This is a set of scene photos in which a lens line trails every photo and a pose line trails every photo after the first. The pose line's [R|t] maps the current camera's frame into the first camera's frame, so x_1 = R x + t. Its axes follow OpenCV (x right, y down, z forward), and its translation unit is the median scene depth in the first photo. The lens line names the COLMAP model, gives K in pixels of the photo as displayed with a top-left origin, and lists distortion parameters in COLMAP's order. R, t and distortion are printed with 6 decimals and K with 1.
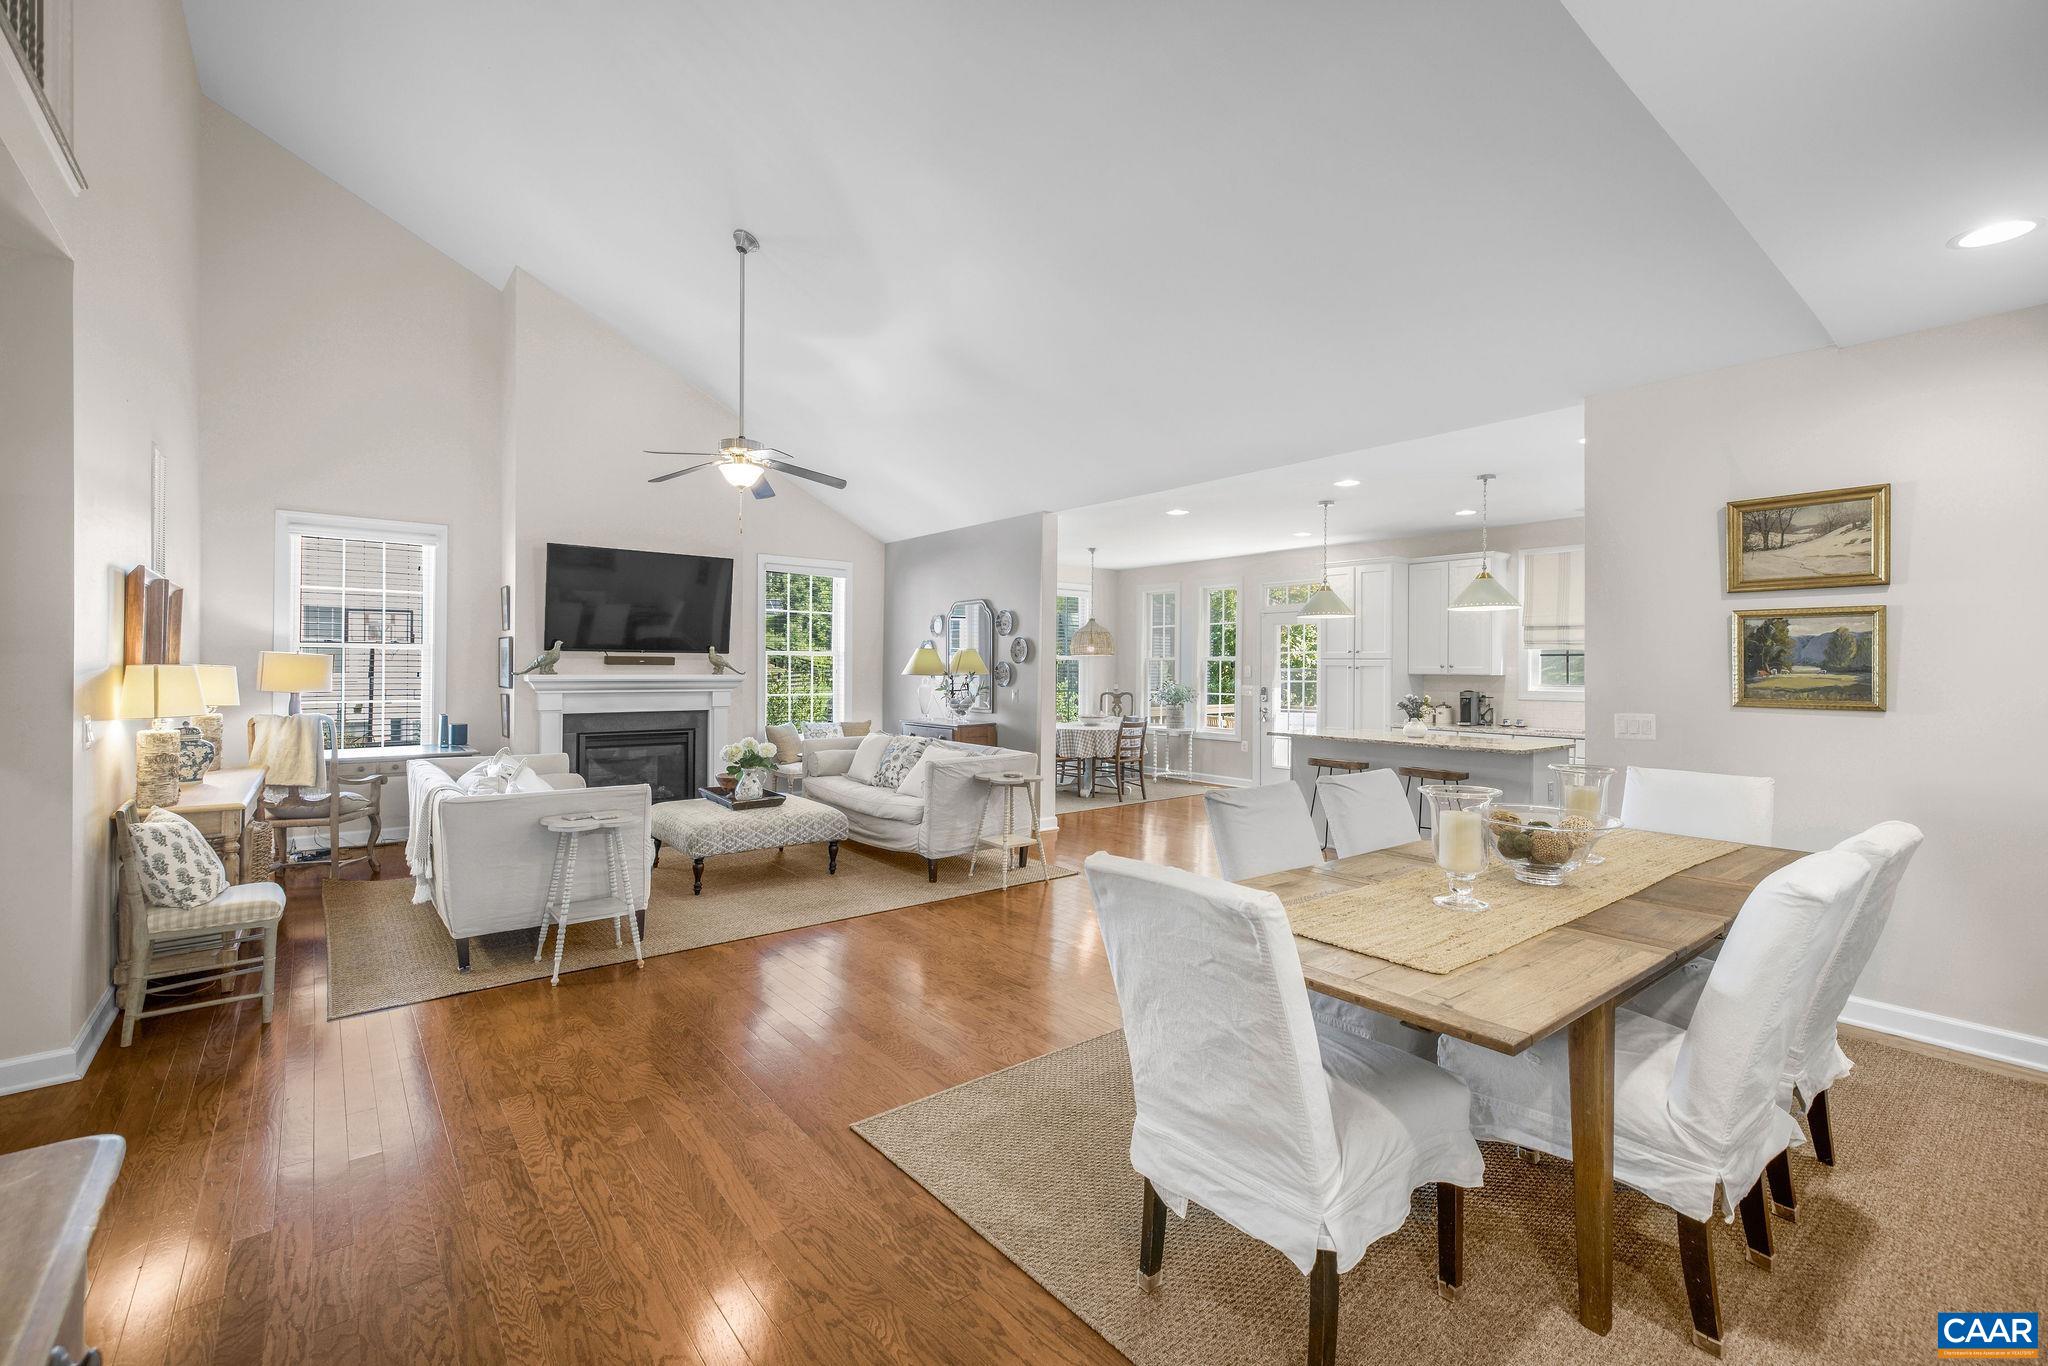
lens RADIAL K [[878.9, 0, 1015.5], [0, 878.9, 662.9], [0, 0, 1]] dist [0.014224, 0.000156]
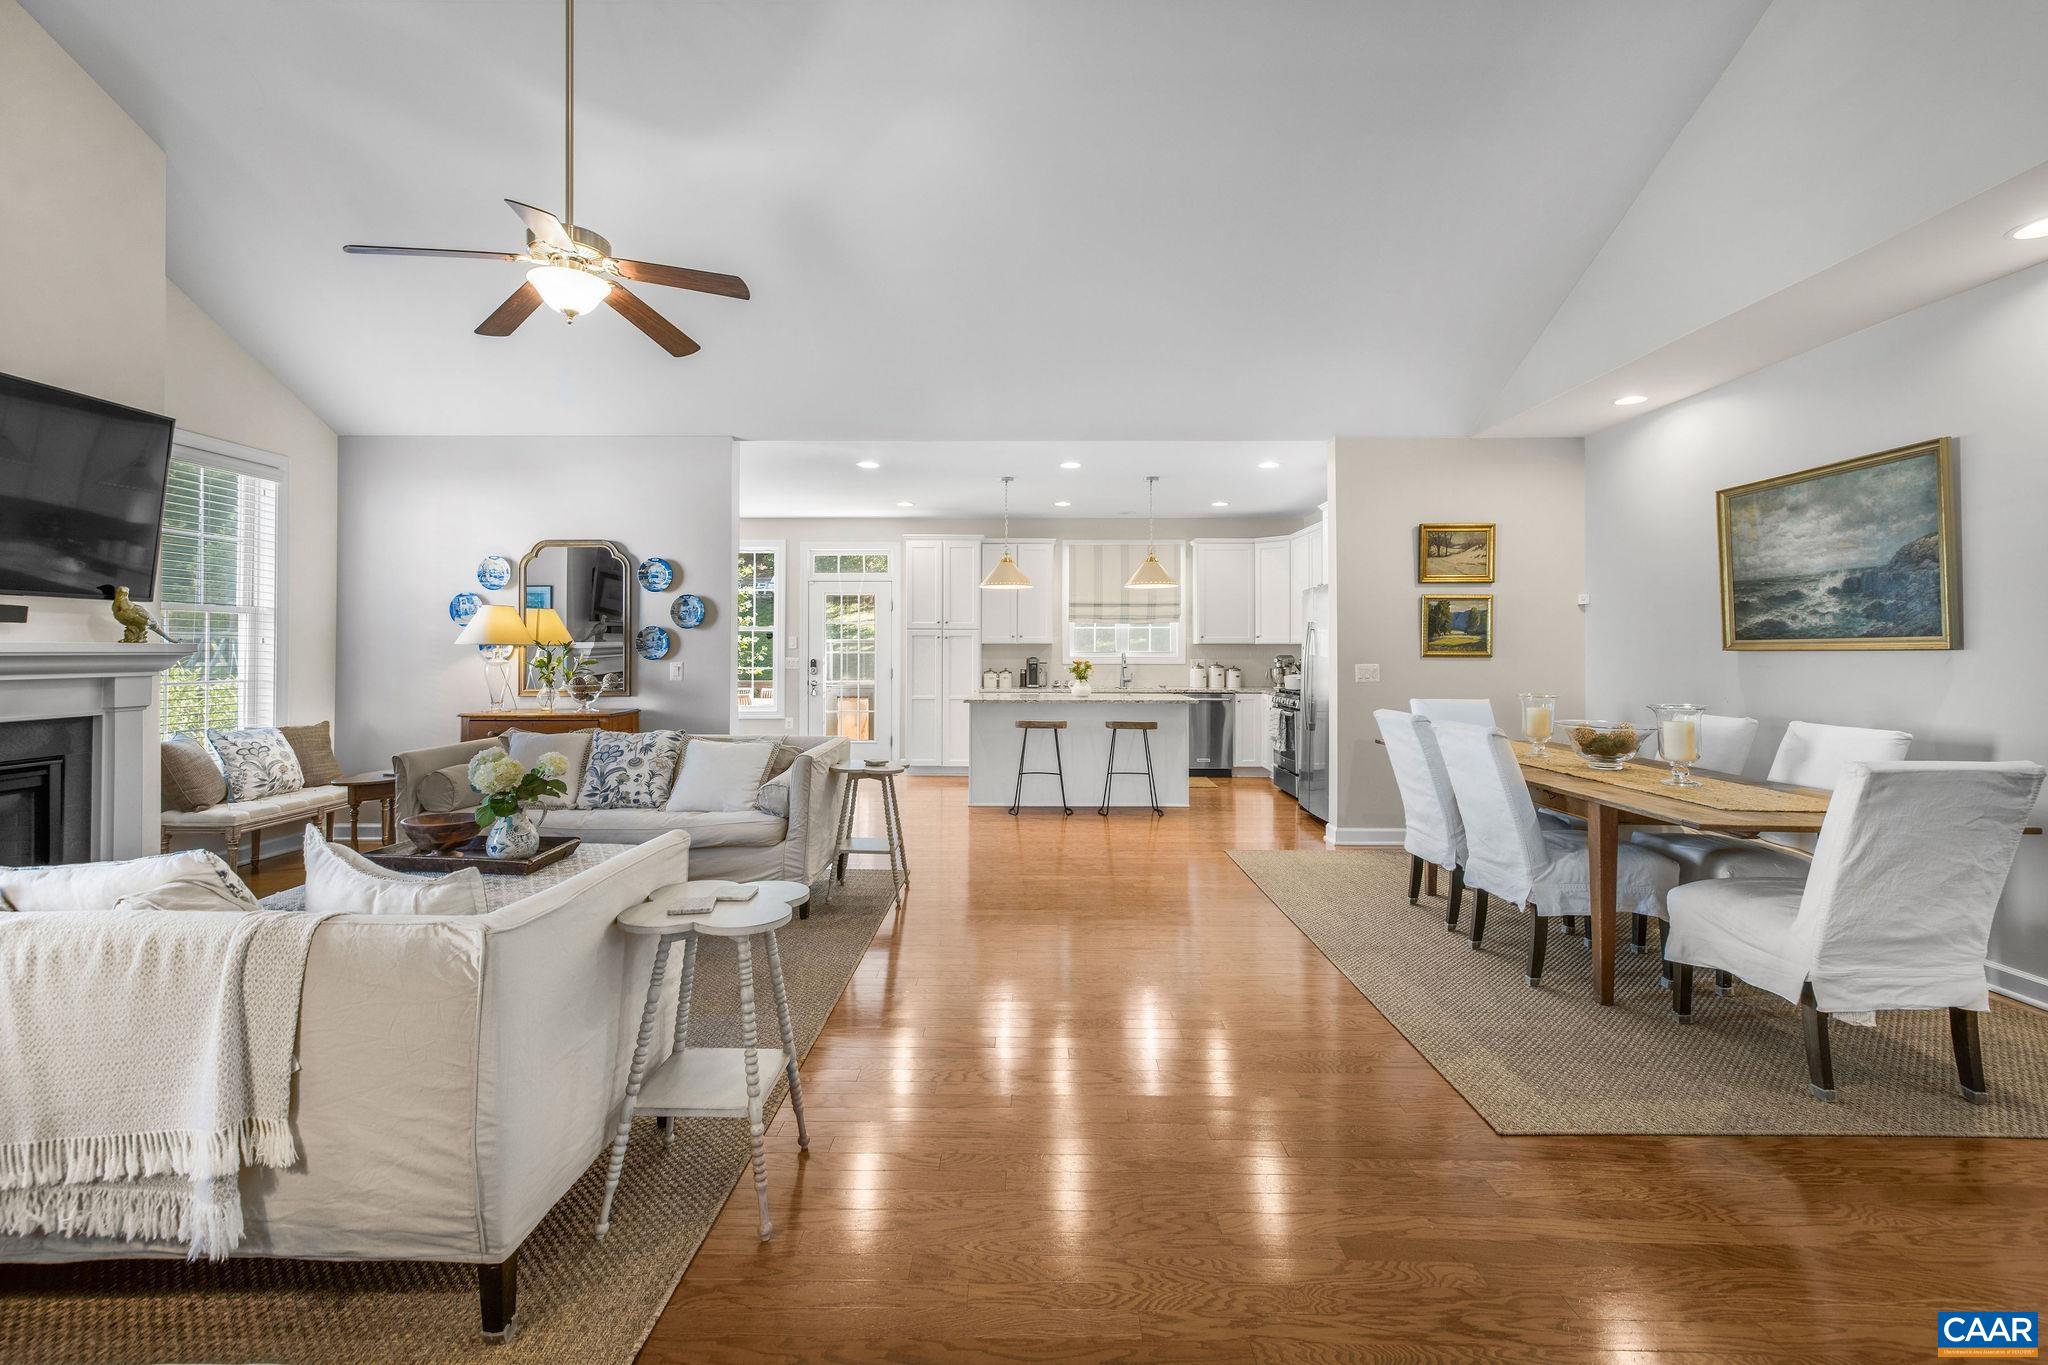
lens RADIAL K [[889.5, 0, 1027.9], [0, 889.5, 638.7], [0, 0, 1]] dist [0.012837, 0.000157]
pose [[0.630253, 0.003515, 0.776382, -0.414866], [-0.000609, 0.999992, -0.004033, 0.012140], [-0.776390, 0.002069, 0.630250, 0.280752]]
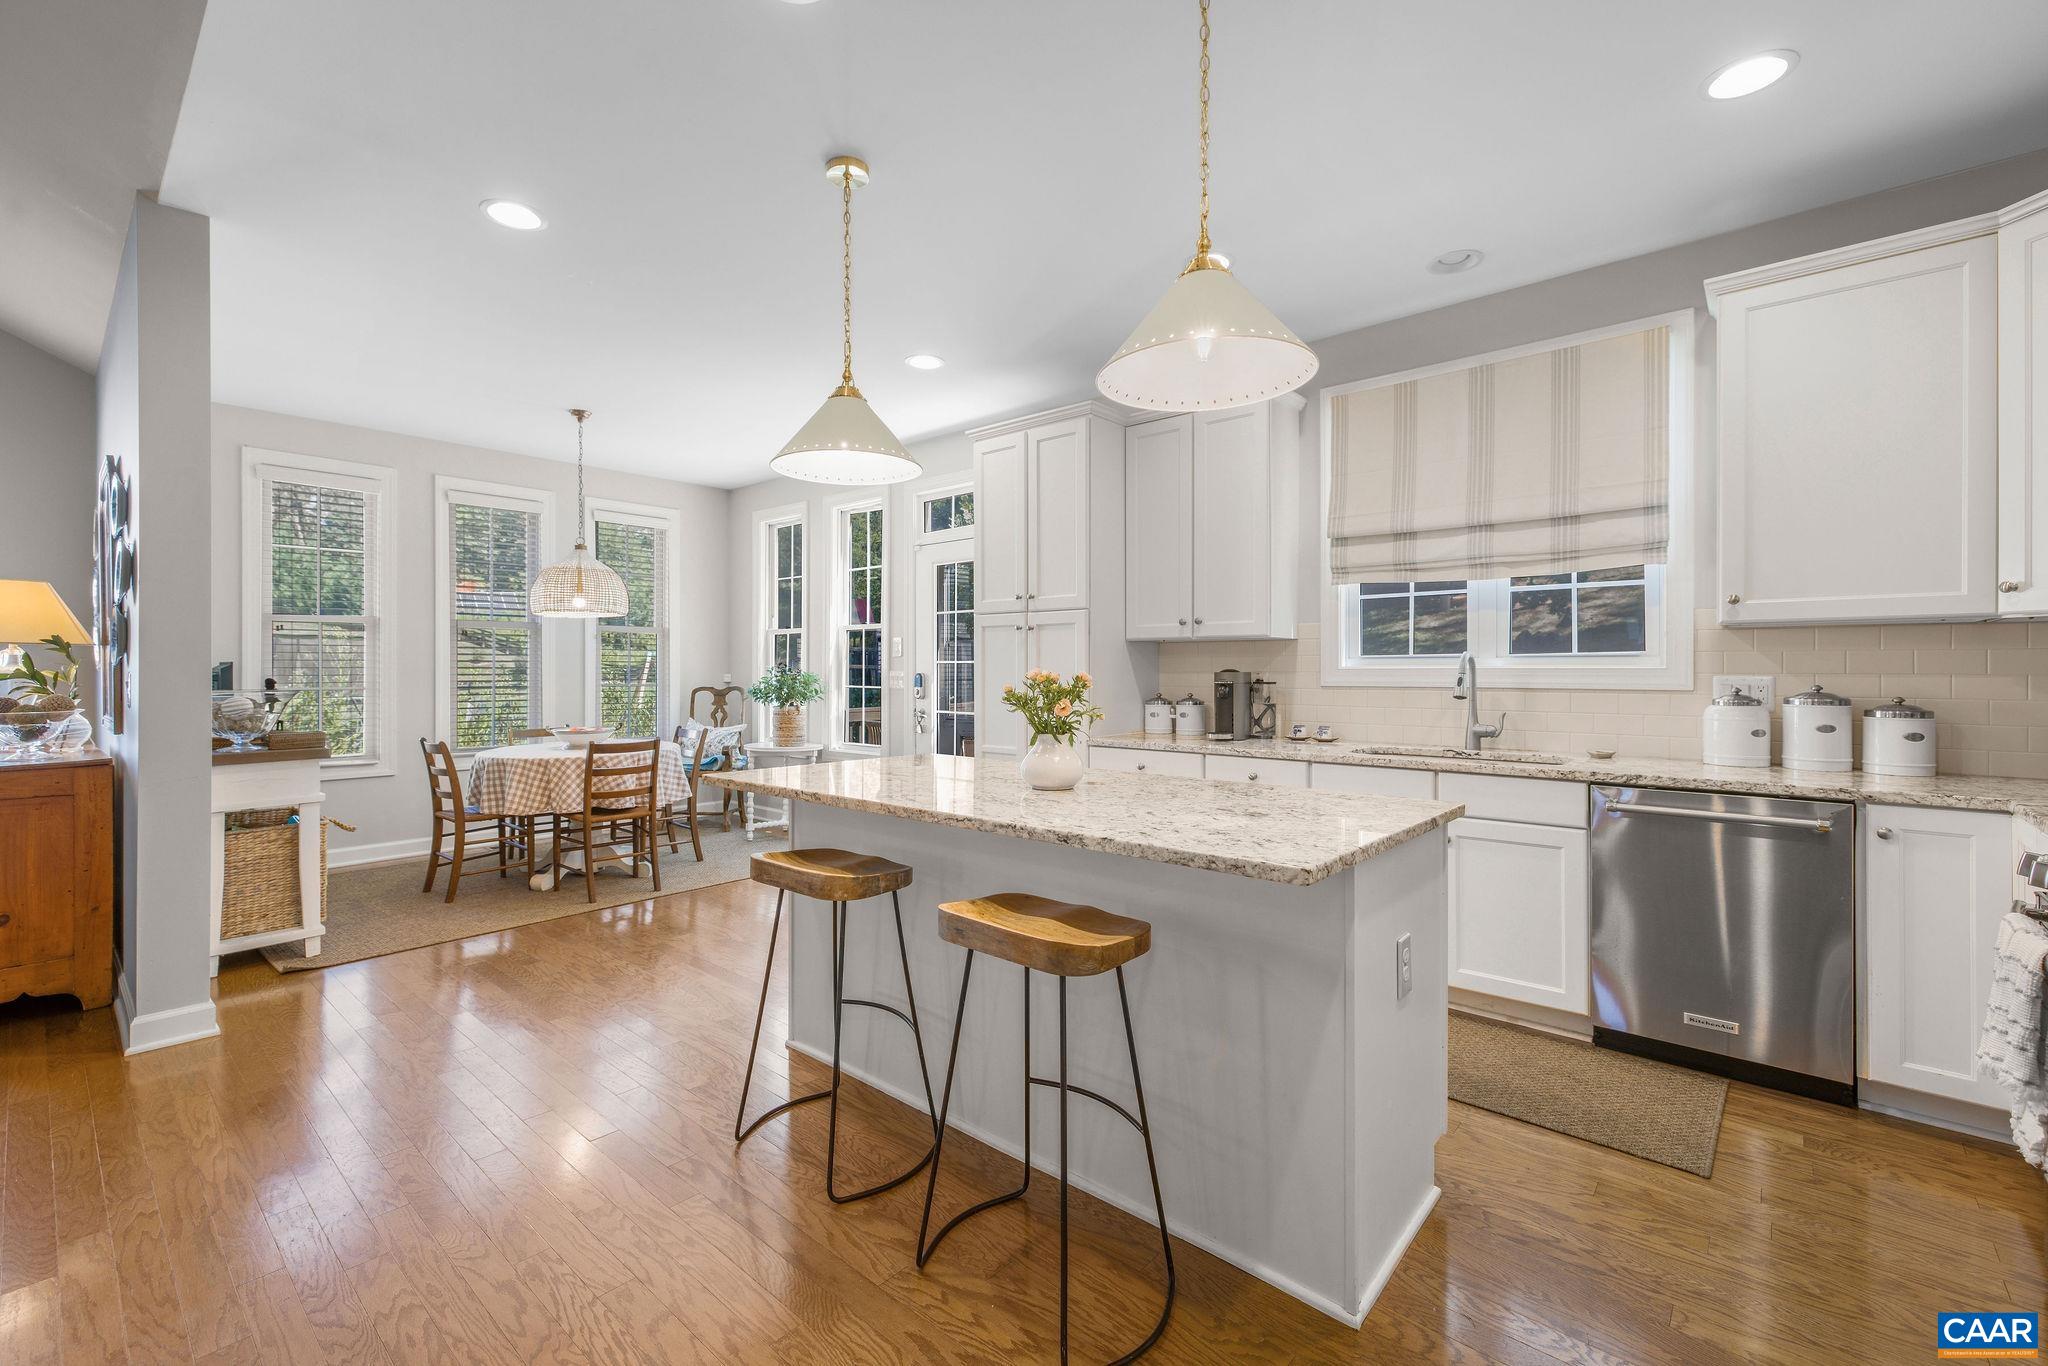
lens RADIAL K [[870.0, 0, 1023.0], [0, 870.0, 668.6], [0, 0, 1]] dist [0.000575, 0.000026]
pose [[0.984579, -0.006245, 0.174831, 0.326223], [0.005524, 0.999974, 0.004609, 0.029093], [-0.174855, -0.003573, 0.984588, 0.559978]]
